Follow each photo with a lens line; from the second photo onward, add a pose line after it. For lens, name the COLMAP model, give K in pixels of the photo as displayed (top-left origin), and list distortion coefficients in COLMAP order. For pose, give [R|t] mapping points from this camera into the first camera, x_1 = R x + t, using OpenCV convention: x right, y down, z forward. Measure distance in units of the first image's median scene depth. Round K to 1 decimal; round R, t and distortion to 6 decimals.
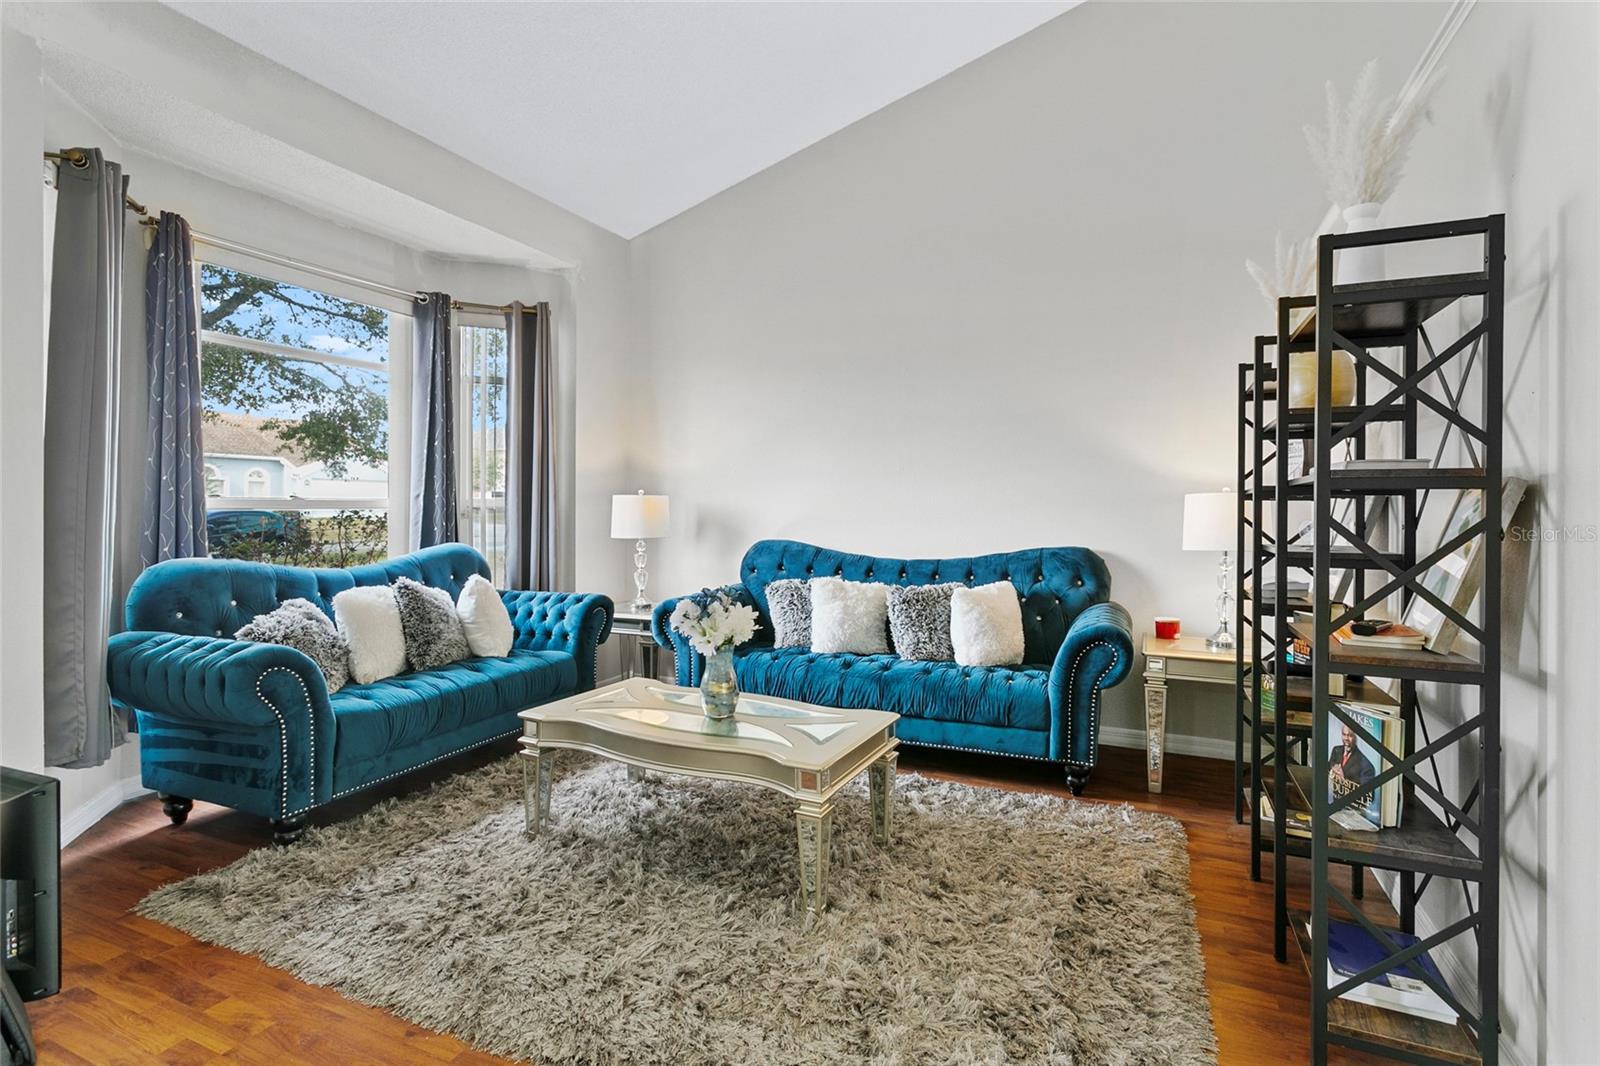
lens RADIAL K [[761.1, 0, 808.8], [0, 761.1, 509.3], [0, 0, 1]] dist [0.001614, 0.000921]
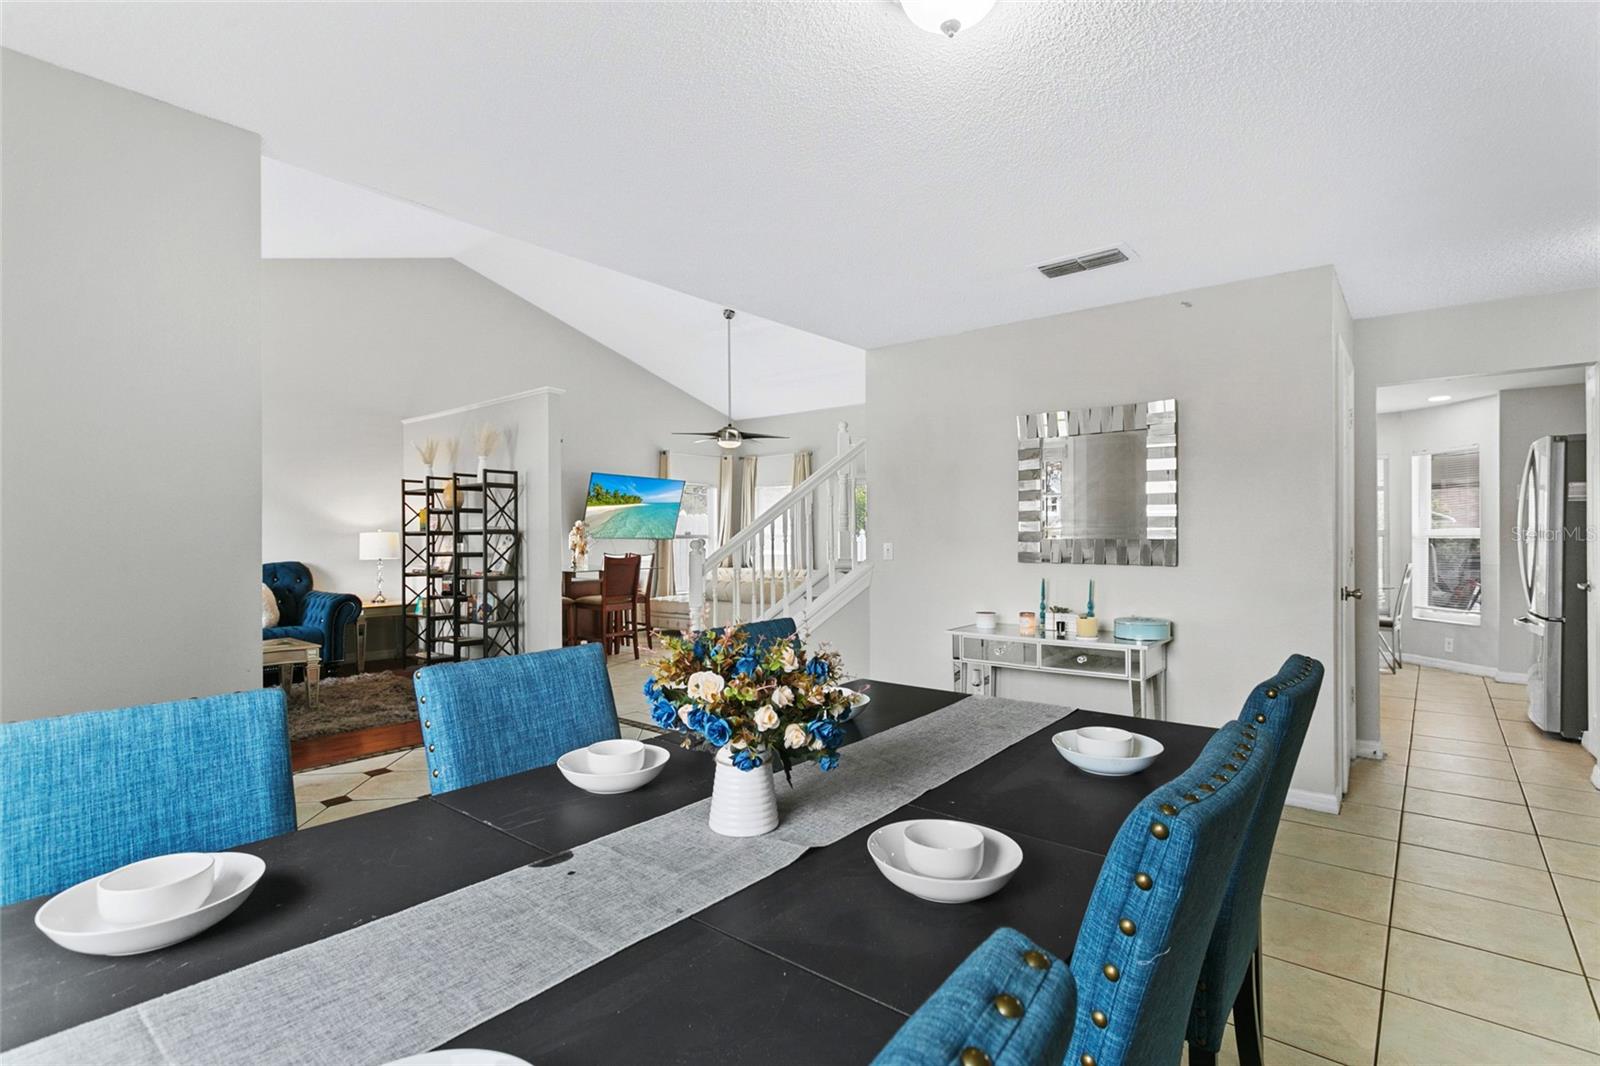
lens RADIAL K [[761.1, 0, 787.8], [0, 761.1, 533.6], [0, 0, 1]] dist [0.001614, 0.000921]
pose [[0.259841, -0.002850, 0.965647, -1.122718], [0.011276, 0.999936, -0.000083, -0.003227], [-0.965586, 0.010910, 0.259857, -0.630670]]
